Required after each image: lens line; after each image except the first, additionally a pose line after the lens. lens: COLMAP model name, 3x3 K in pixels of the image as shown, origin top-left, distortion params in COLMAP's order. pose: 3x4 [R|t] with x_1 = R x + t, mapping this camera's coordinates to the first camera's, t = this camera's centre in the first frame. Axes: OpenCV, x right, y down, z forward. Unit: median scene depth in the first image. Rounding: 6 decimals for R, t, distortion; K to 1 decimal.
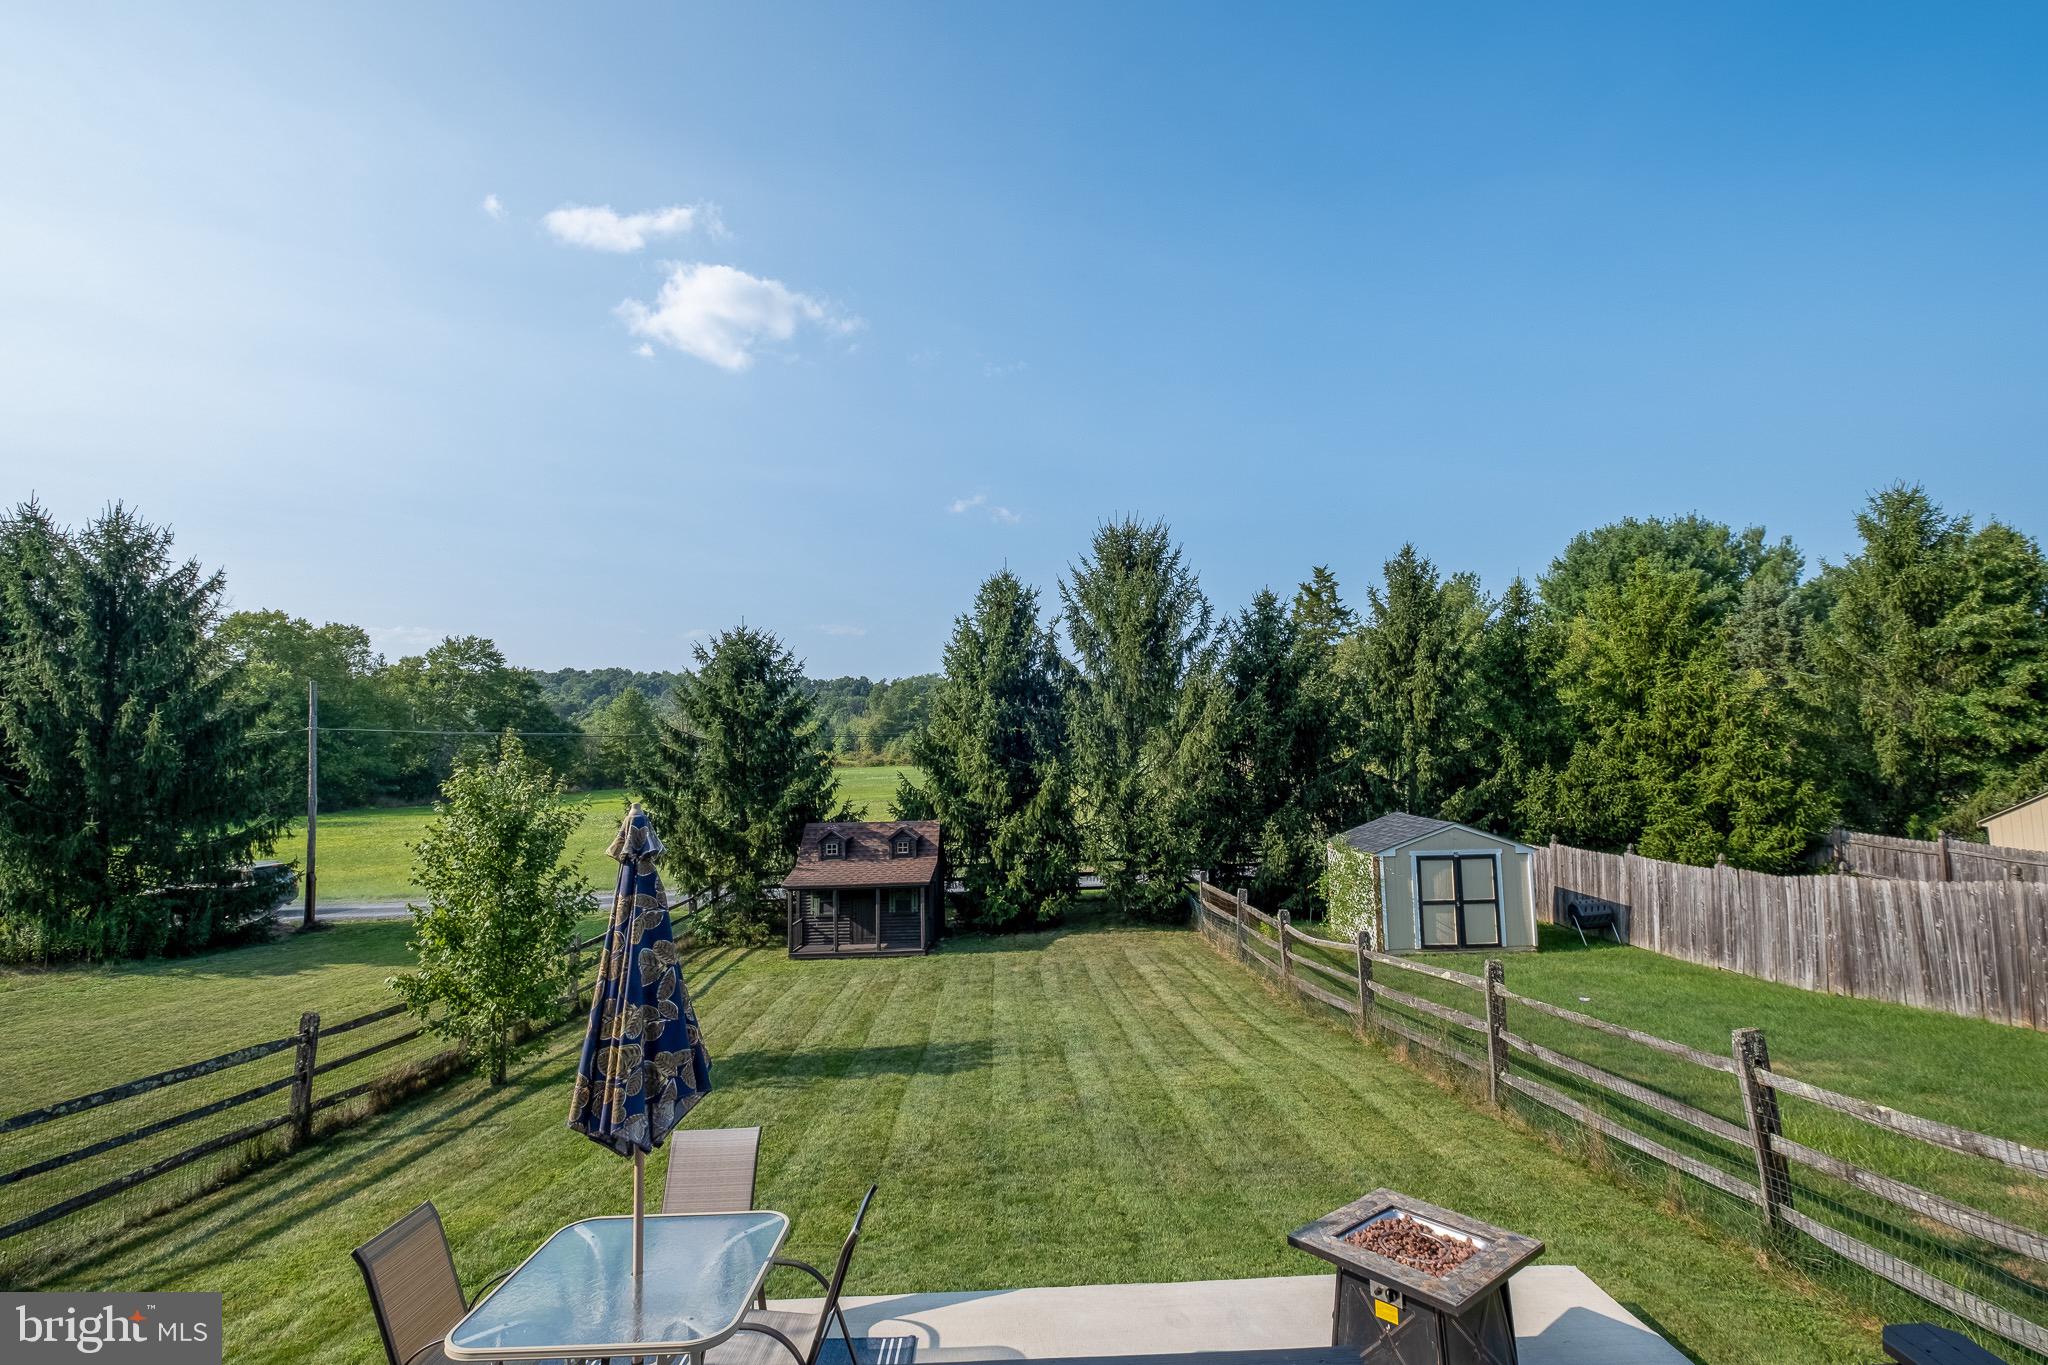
lens RADIAL K [[888.7, 0, 1016.2], [0, 888.7, 665.2], [0, 0, 1]] dist [0.006409, -0.006532]
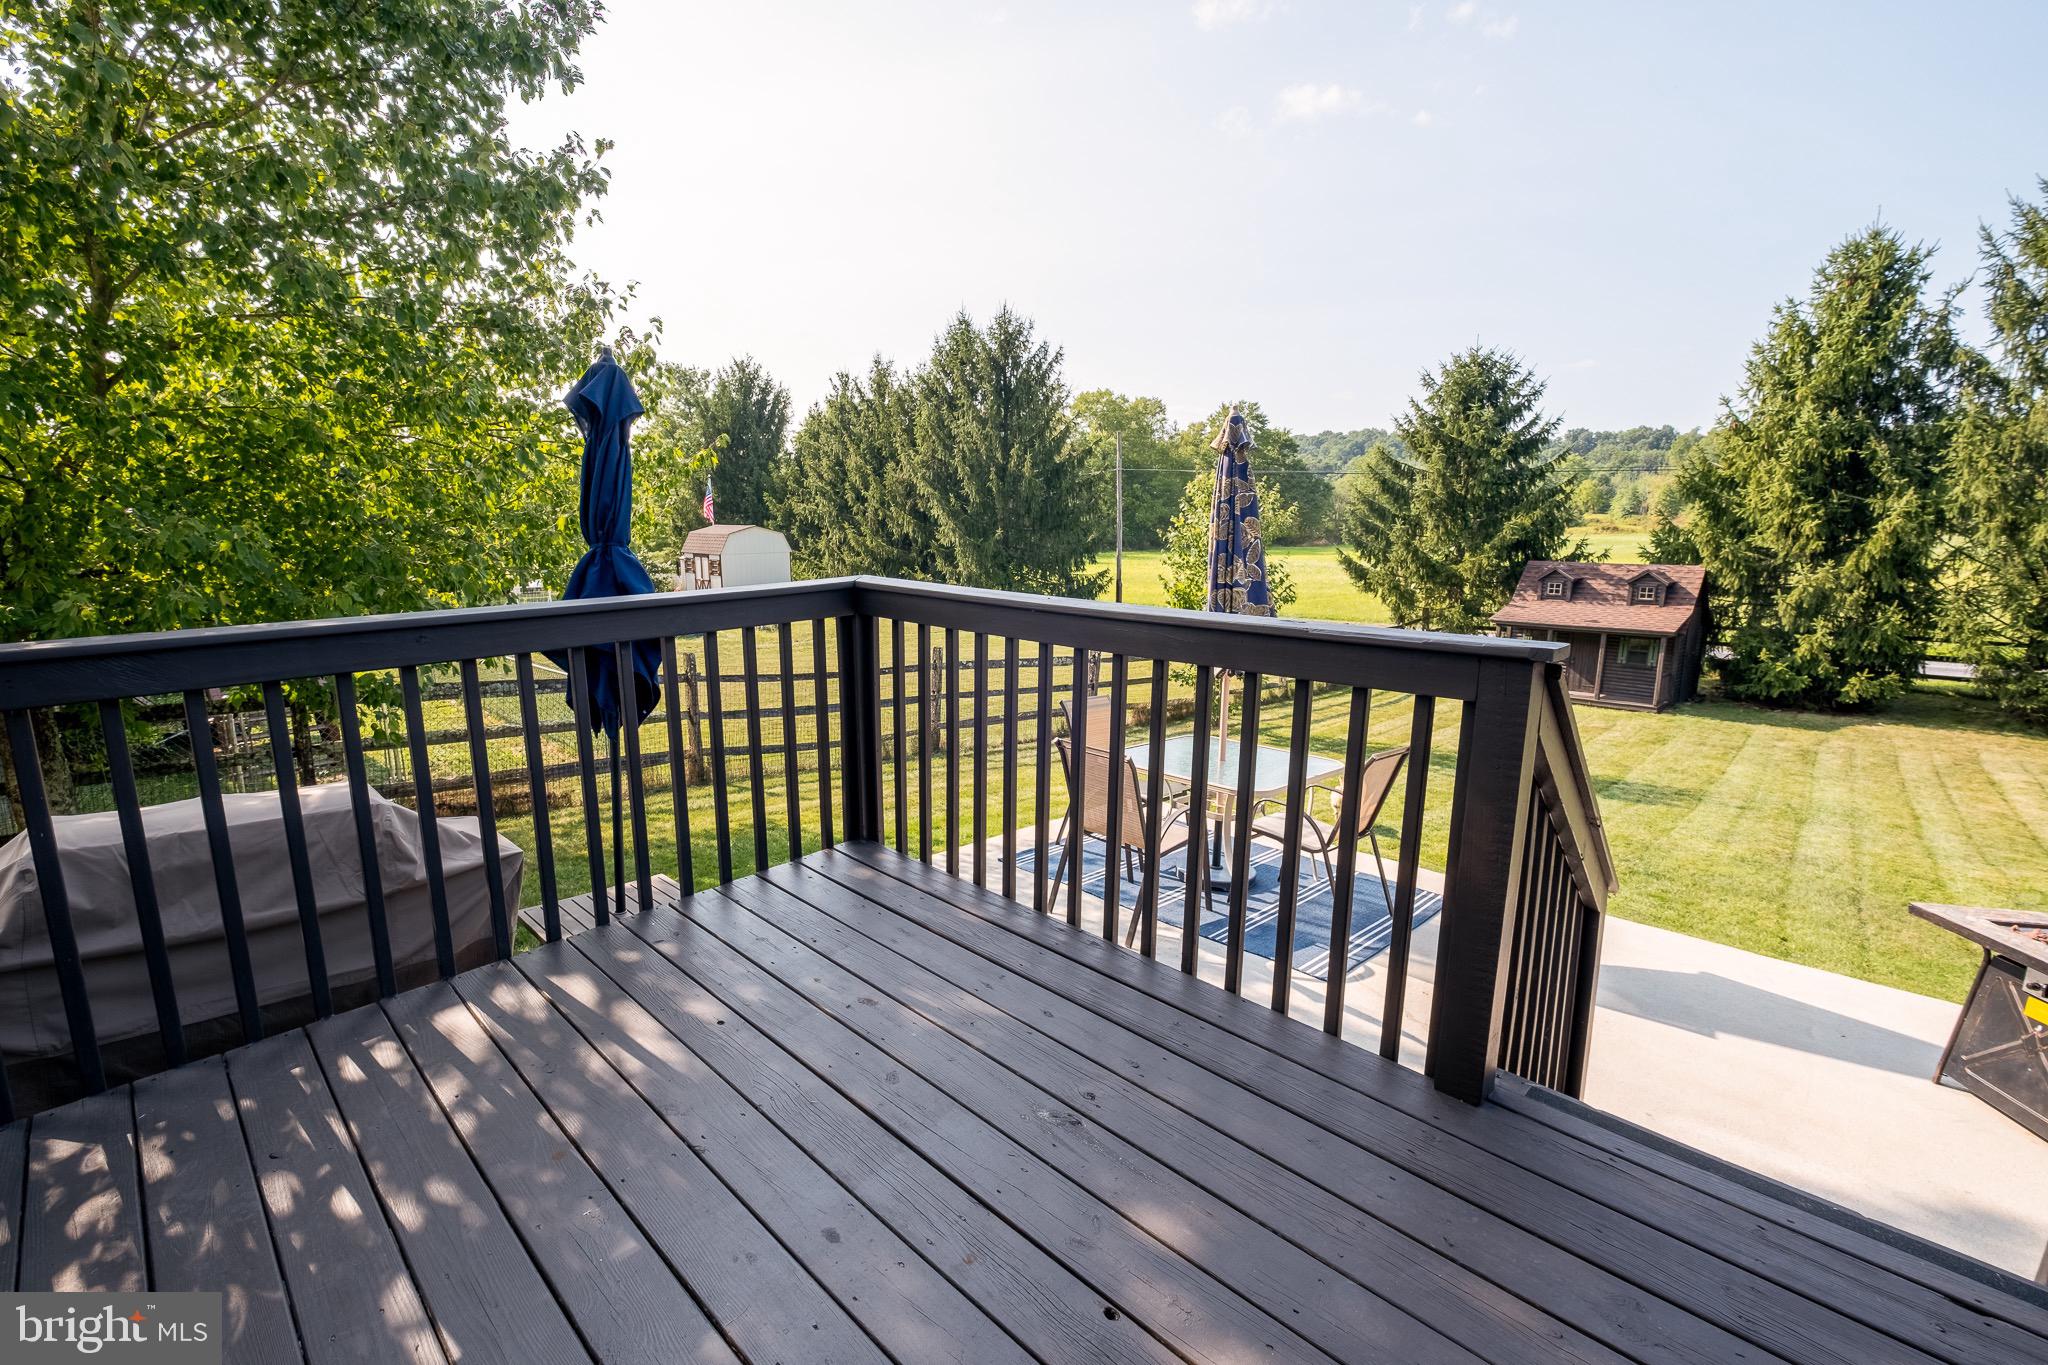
lens RADIAL K [[888.7, 0, 1033.1], [0, 888.7, 670.0], [0, 0, 1]] dist [0.006409, -0.006532]
pose [[0.710434, 0.142415, -0.689203, 0.053156], [0.043477, 0.968559, 0.244957, 0.037660], [0.702420, -0.203990, 0.681905, -0.022096]]
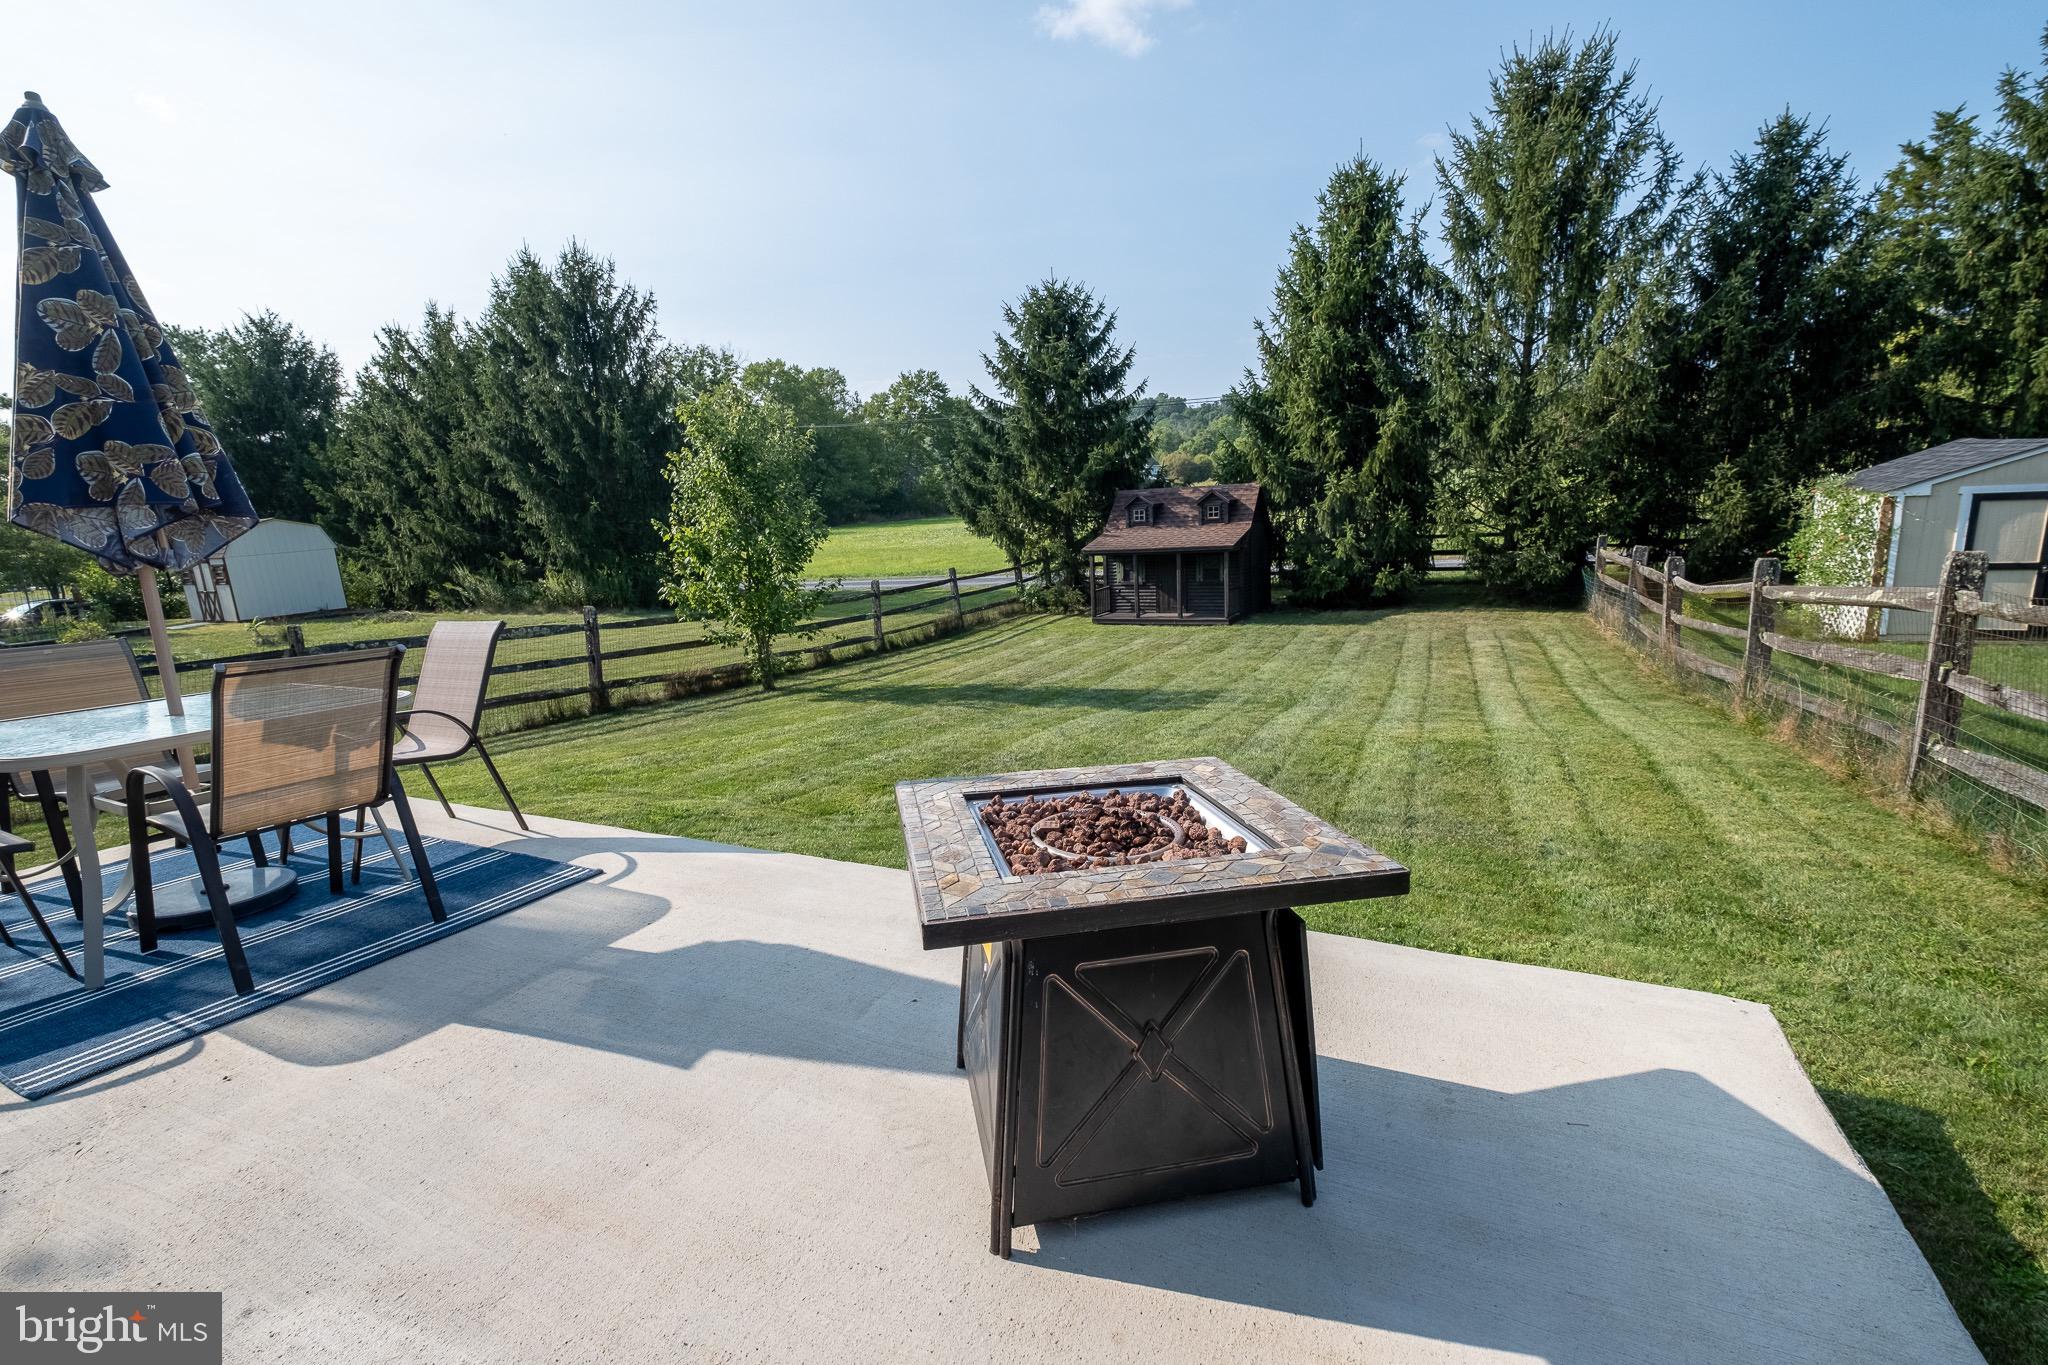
lens RADIAL K [[888.7, 0, 1044.2], [0, 888.7, 654.4], [0, 0, 1]] dist [0.006409, -0.006532]
pose [[0.894723, 0.053444, -0.443413, 0.117941], [0.075506, 0.960423, 0.268115, 0.086035], [0.440194, -0.273369, 0.855277, 0.117612]]
